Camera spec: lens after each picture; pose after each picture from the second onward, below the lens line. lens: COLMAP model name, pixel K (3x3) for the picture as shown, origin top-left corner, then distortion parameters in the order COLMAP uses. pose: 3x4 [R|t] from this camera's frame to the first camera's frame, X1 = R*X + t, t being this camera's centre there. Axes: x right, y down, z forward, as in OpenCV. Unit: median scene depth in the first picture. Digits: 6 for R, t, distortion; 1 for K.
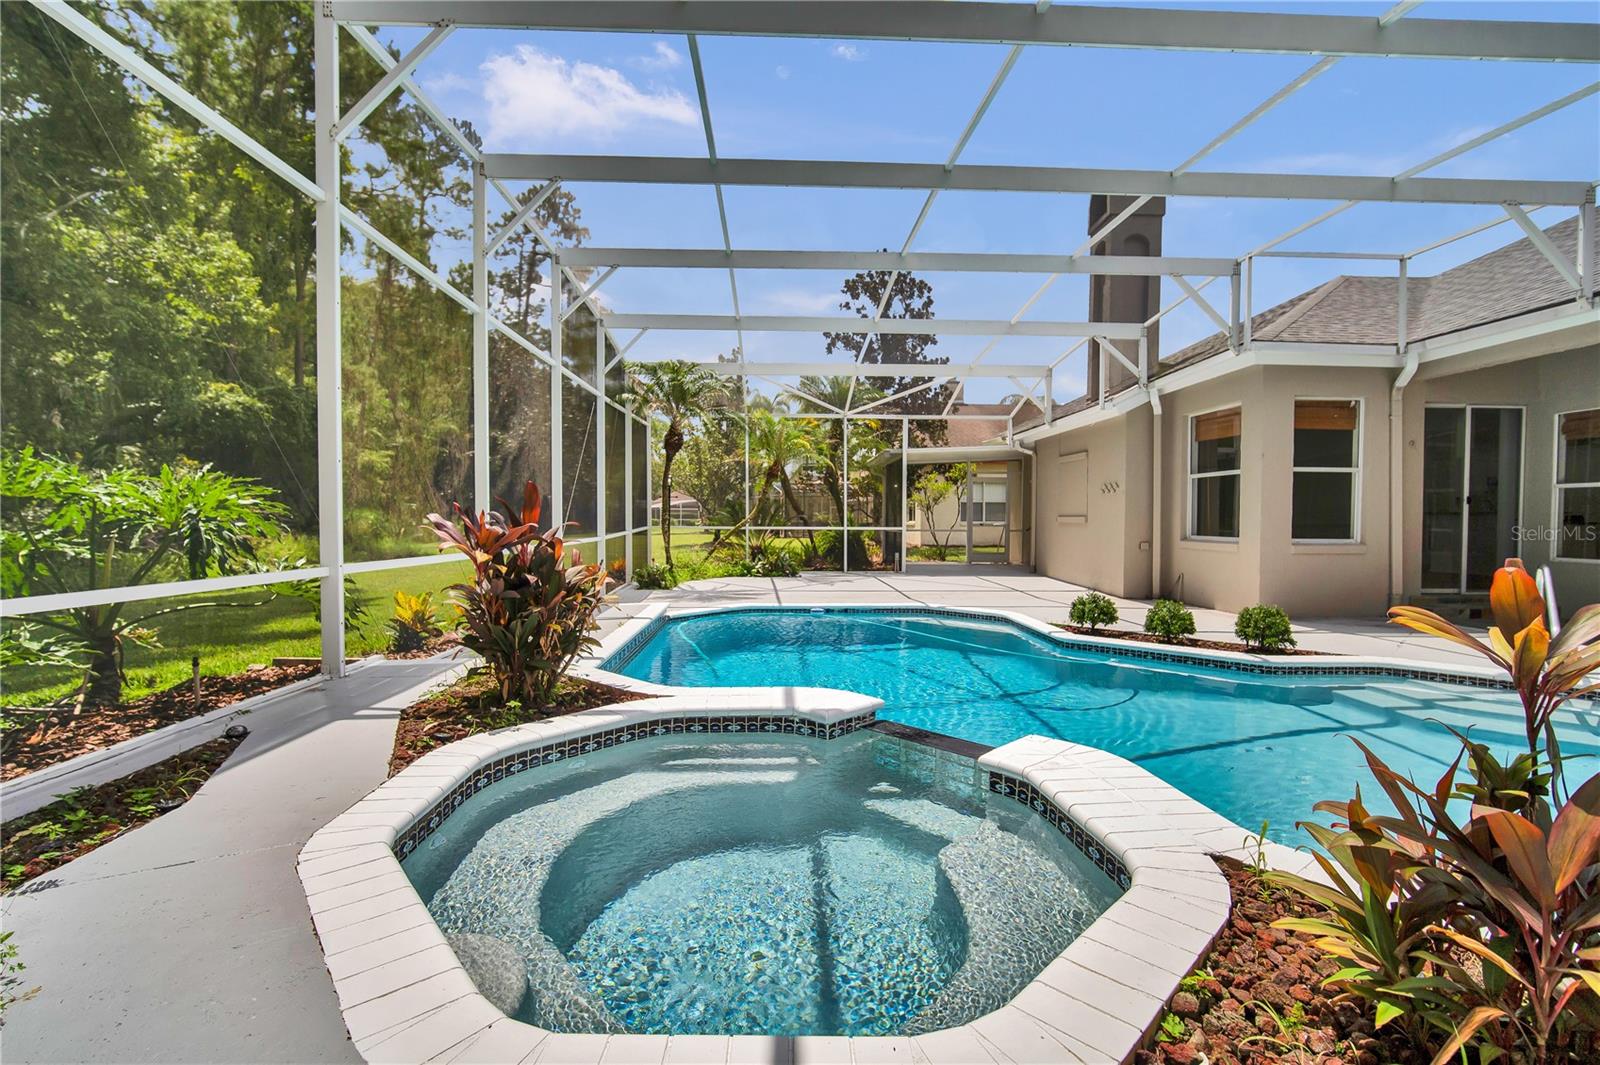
lens RADIAL K [[725.1, 0, 791.9], [0, 725.1, 529.2], [0, 0, 1]] dist [-0.023858, 0.008995]
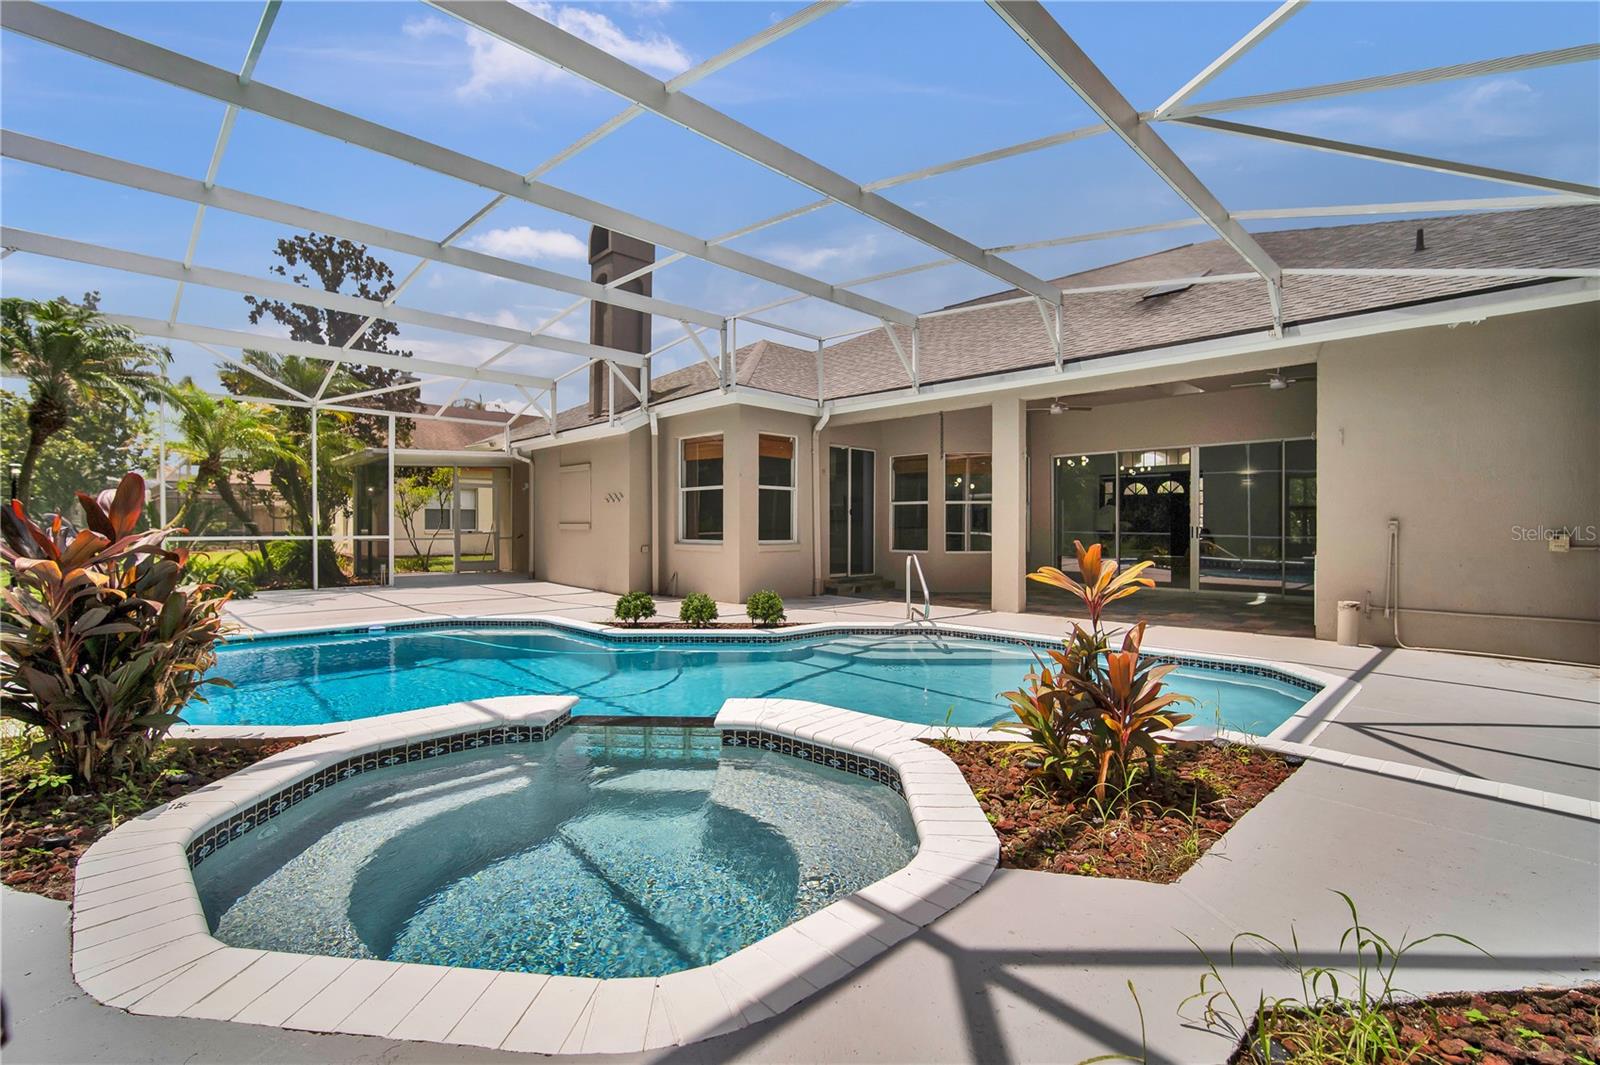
lens RADIAL K [[725.1, 0, 791.9], [0, 725.1, 529.2], [0, 0, 1]] dist [-0.023858, 0.008995]
pose [[0.729540, -0.006208, 0.683910, -0.149417], [0.013234, 0.999900, -0.005040, 0.000459], [-0.683810, 0.012728, 0.729549, 0.005566]]
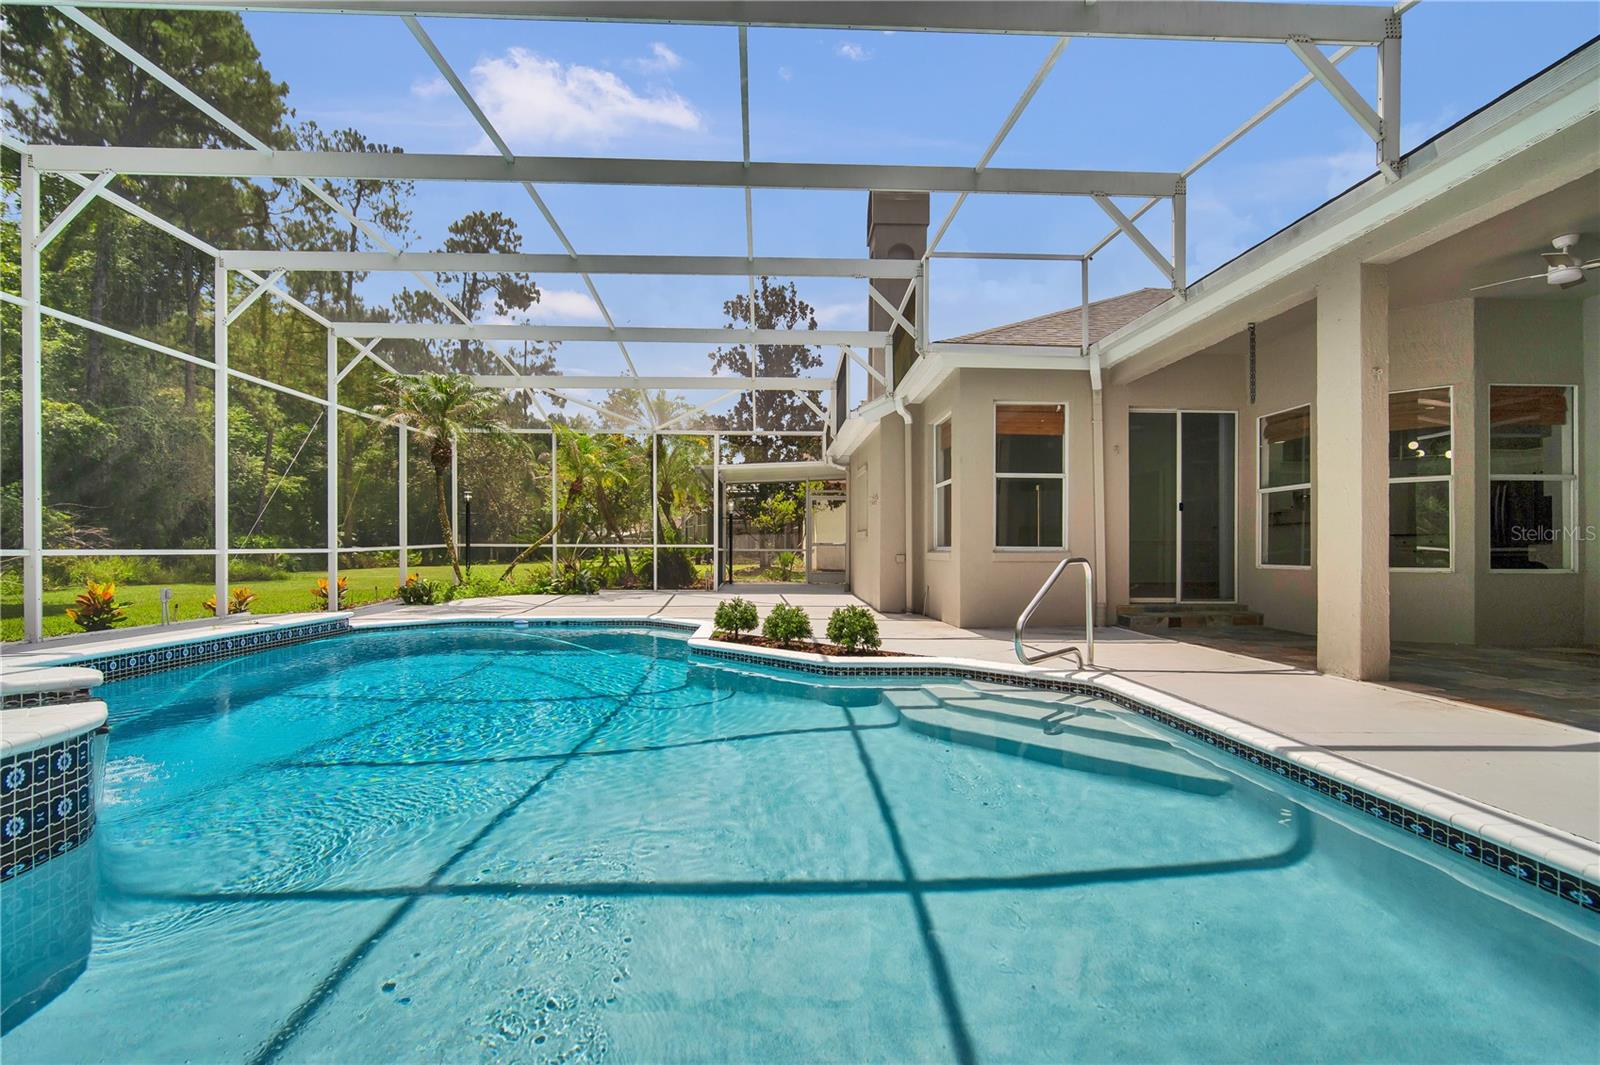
lens RADIAL K [[779.4, 0, 795.6], [0, 779.4, 552.3], [0, 0, 1]] dist [-0.036607, 0.011343]
pose [[0.999966, -0.003680, -0.007341, 0.424332], [0.003611, 0.999949, -0.009390, 0.029346], [0.007375, 0.009363, 0.999929, -0.056310]]
